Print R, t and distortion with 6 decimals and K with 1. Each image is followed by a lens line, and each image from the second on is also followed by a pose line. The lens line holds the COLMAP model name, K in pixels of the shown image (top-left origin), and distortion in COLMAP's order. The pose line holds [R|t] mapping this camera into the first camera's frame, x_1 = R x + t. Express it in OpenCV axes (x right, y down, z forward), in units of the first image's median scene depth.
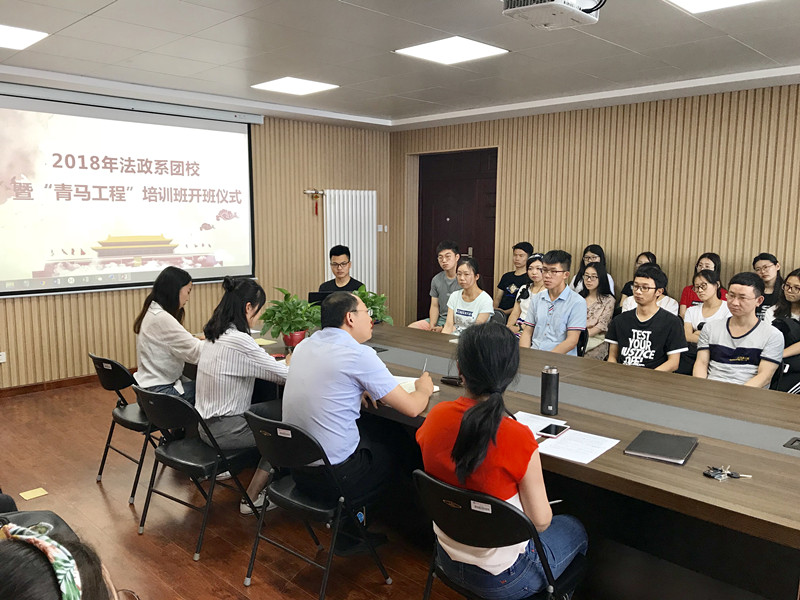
lens RADIAL K [[666.6, 0, 400.1], [0, 666.6, 301.1], [0, 0, 1]] dist [0.004473, 0.013897]
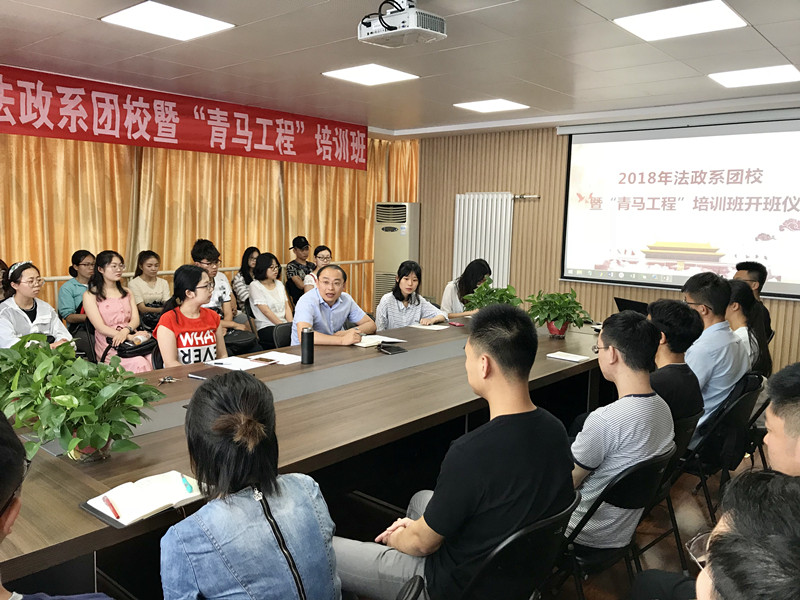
lens RADIAL K [[666.6, 0, 399.5], [0, 666.6, 299.0], [0, 0, 1]] dist [0.004473, 0.013897]
pose [[0.071546, 0.118806, -0.990336, 0.649682], [-0.151374, 0.982674, 0.106951, -0.053349], [0.985884, 0.142259, 0.088291, 0.461520]]
